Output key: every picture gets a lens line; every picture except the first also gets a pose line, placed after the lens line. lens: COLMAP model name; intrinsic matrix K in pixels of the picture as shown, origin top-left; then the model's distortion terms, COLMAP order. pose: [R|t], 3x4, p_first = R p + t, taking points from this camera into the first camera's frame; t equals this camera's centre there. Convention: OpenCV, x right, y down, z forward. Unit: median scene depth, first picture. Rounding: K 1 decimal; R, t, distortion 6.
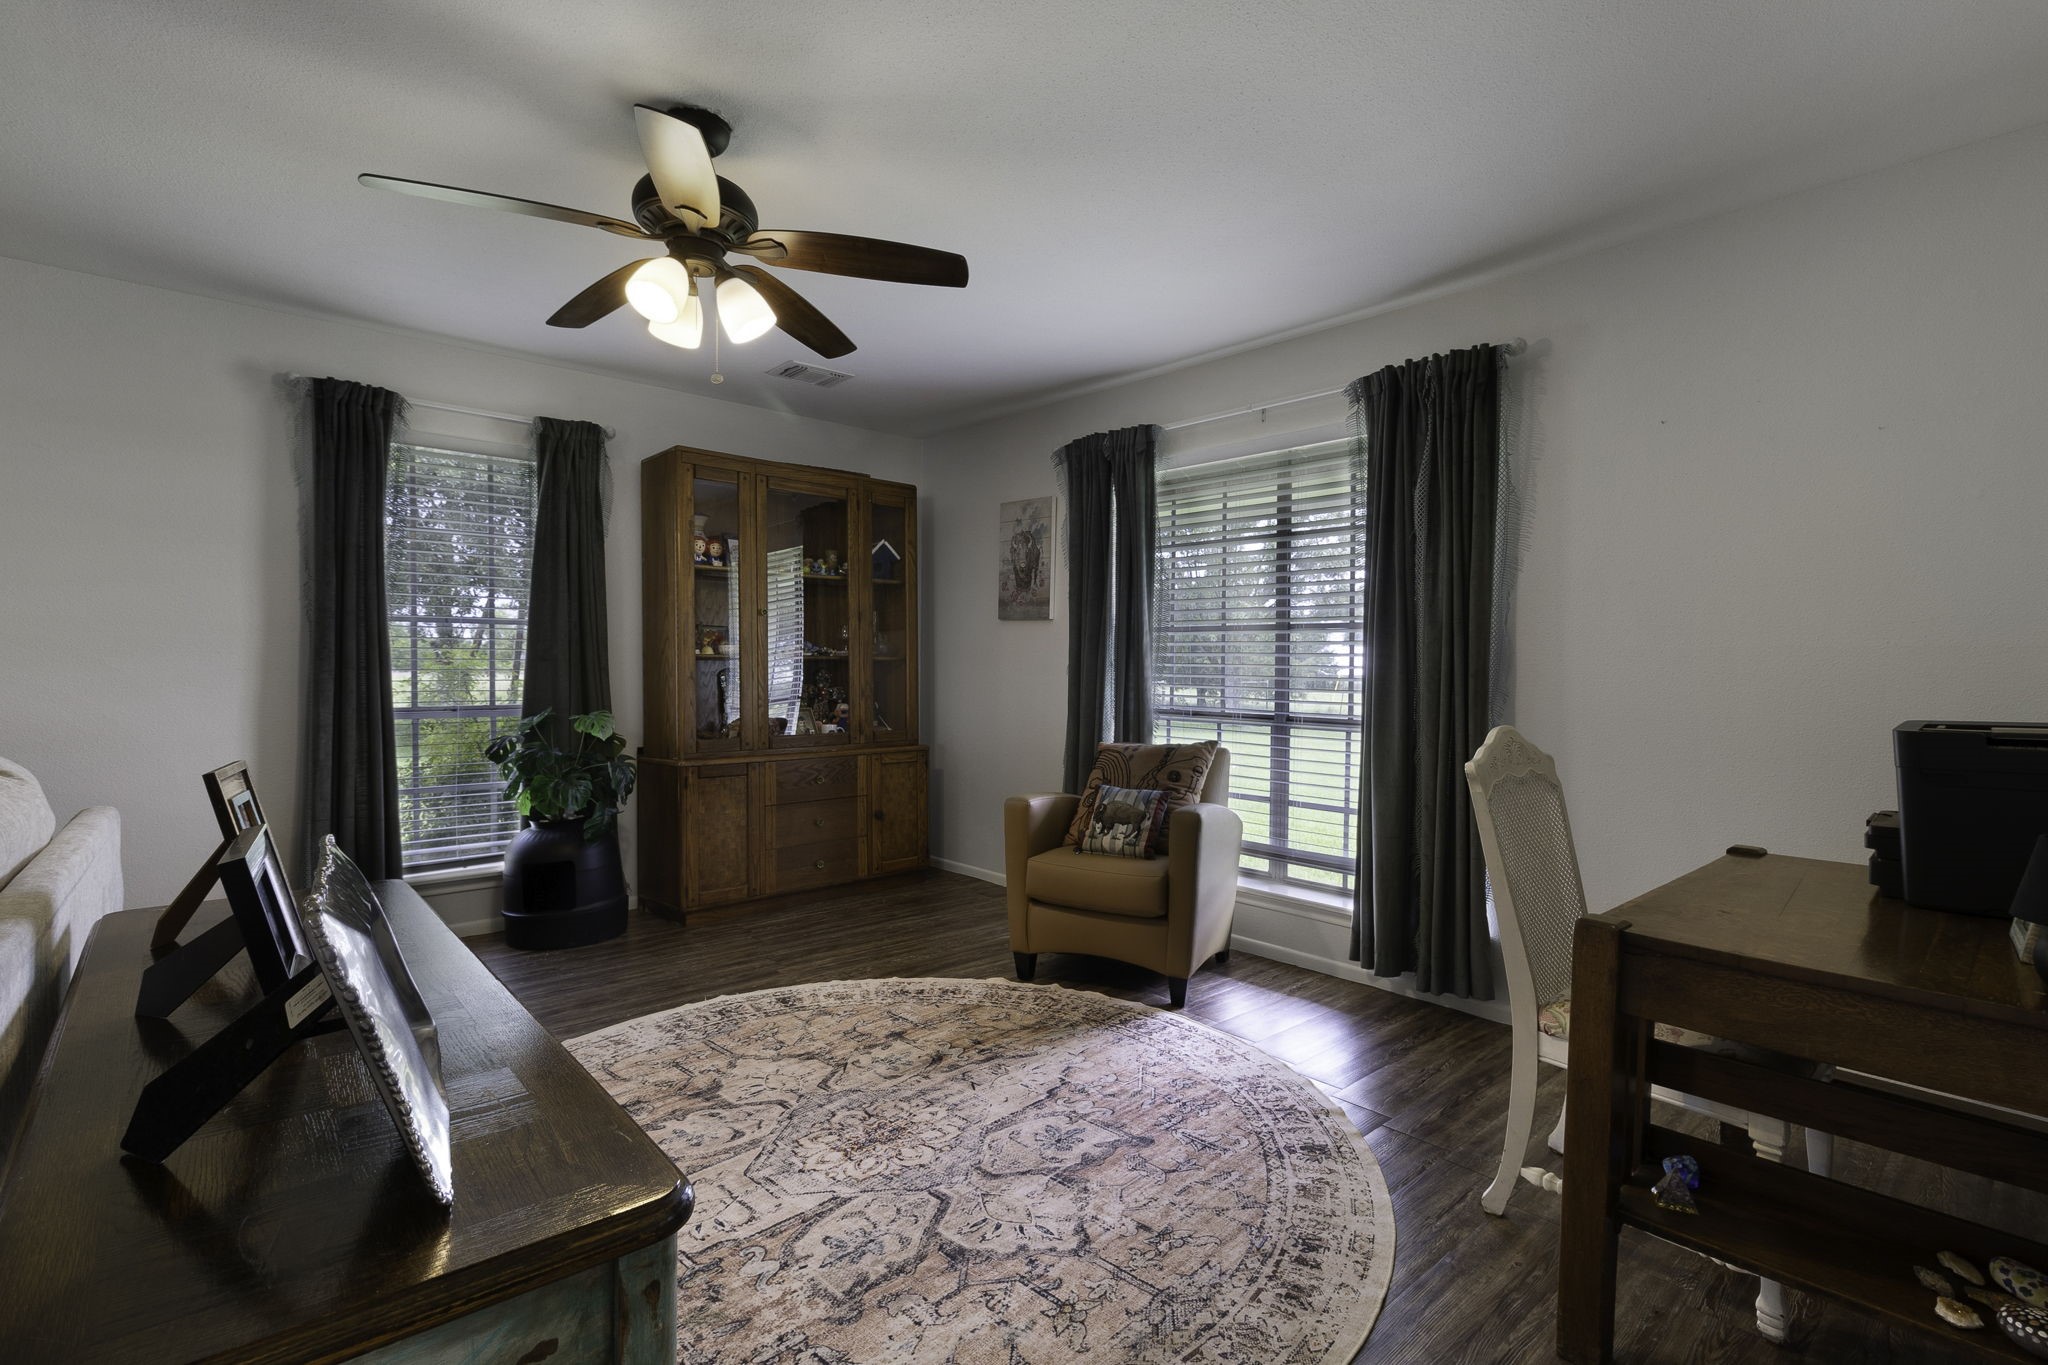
lens RADIAL K [[949.4, 0, 1041.9], [0, 949.4, 668.9], [0, 0, 1]] dist [0.000389, 0.000995]
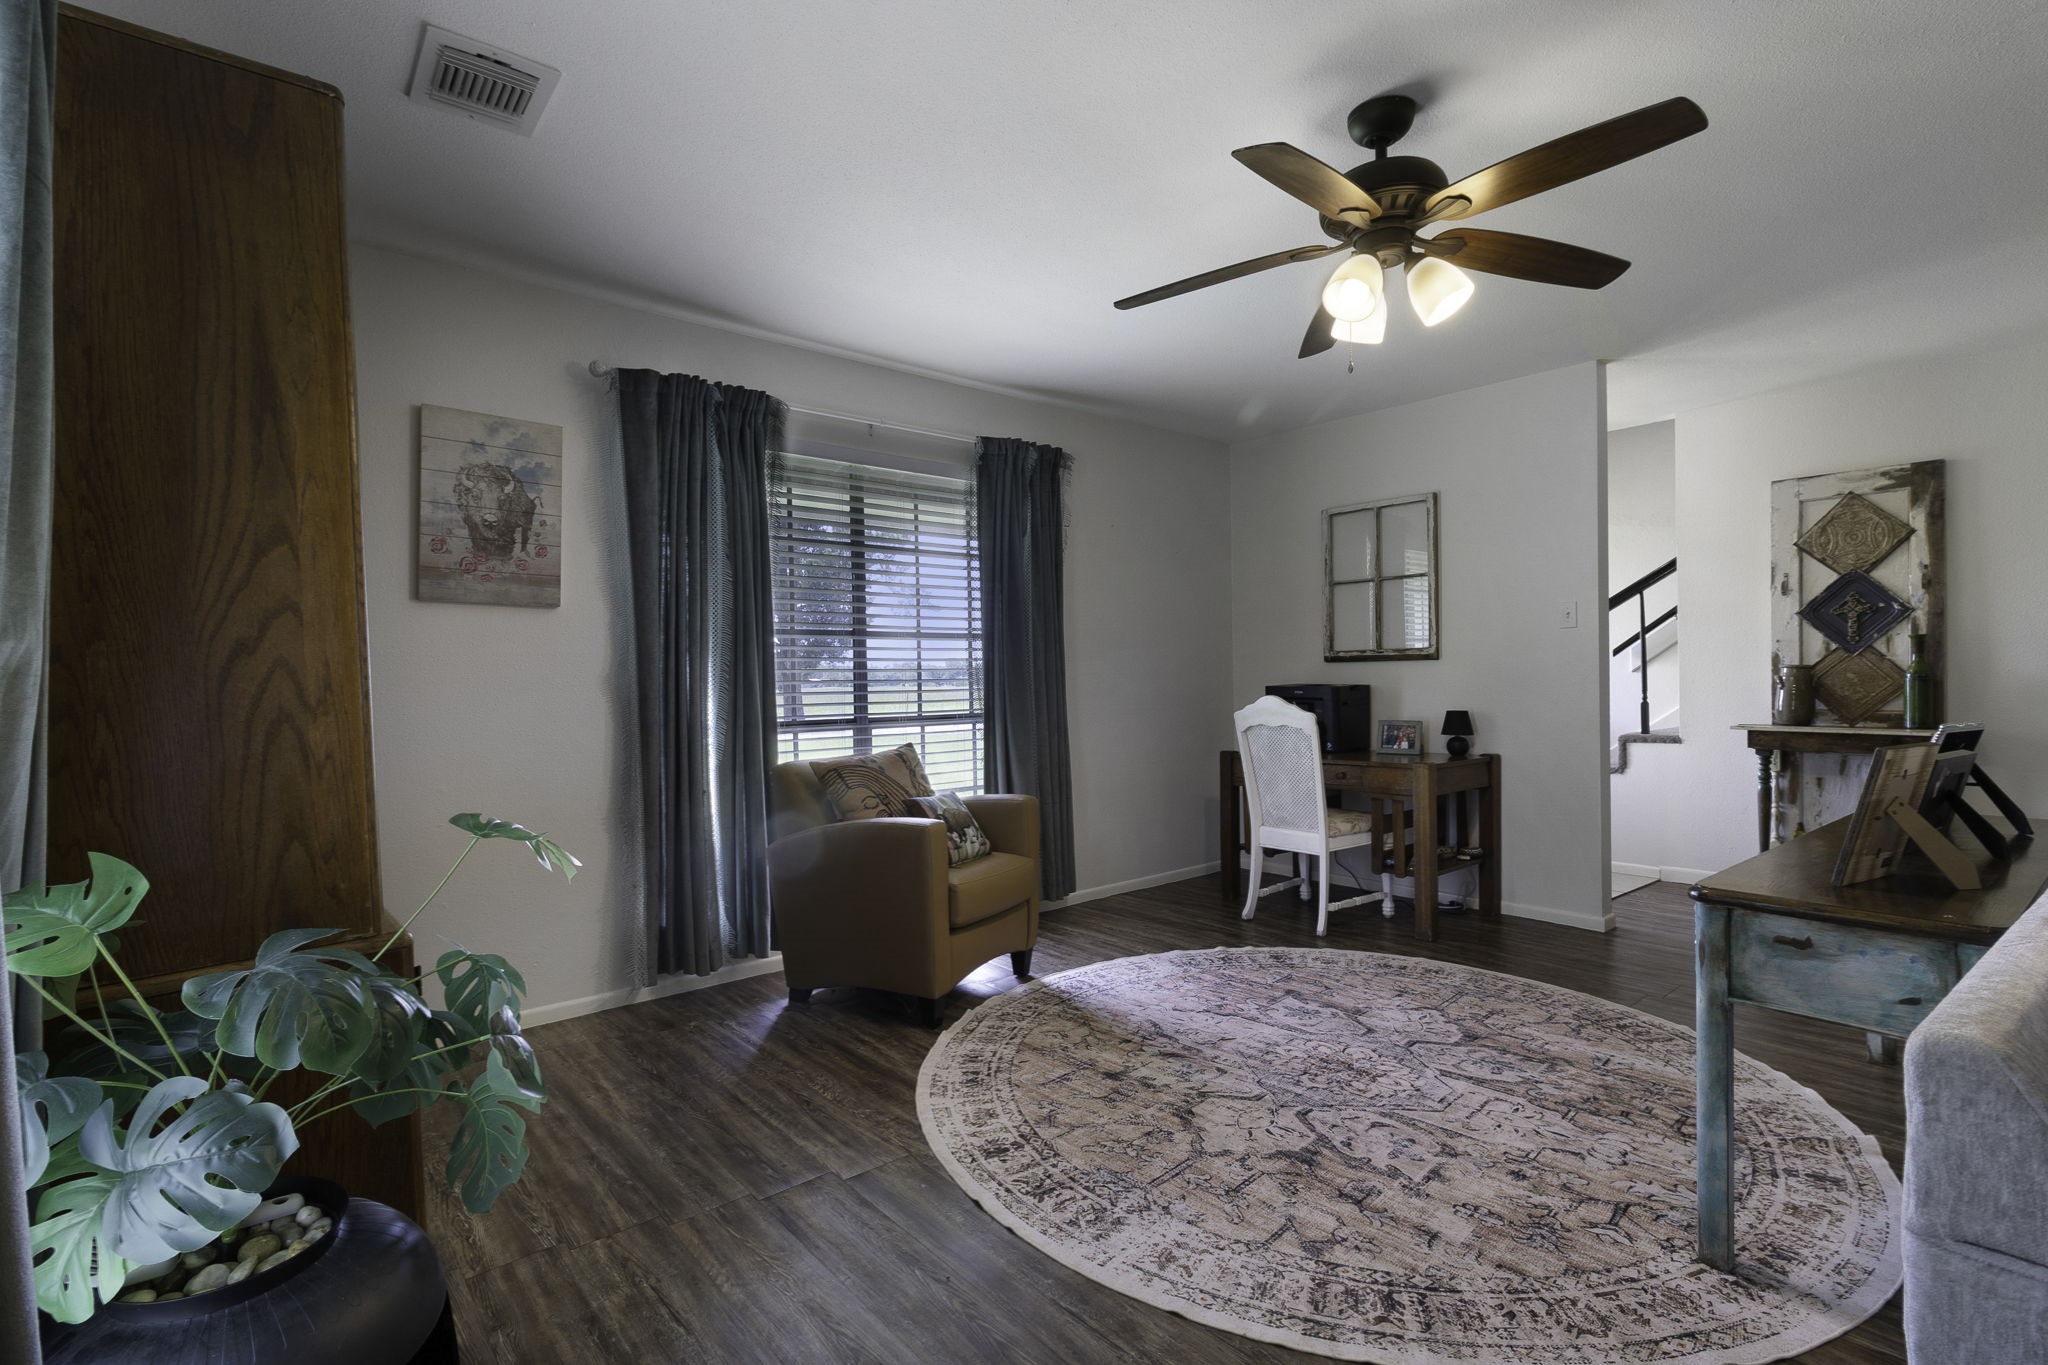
lens RADIAL K [[949.4, 0, 1026.6], [0, 949.4, 678.8], [0, 0, 1]] dist [0.000389, 0.000995]
pose [[0.052025, -0.014448, 0.998541, -1.088351], [0.019862, 0.999713, 0.013431, -0.006727], [-0.998448, 0.019134, 0.052297, 1.060124]]
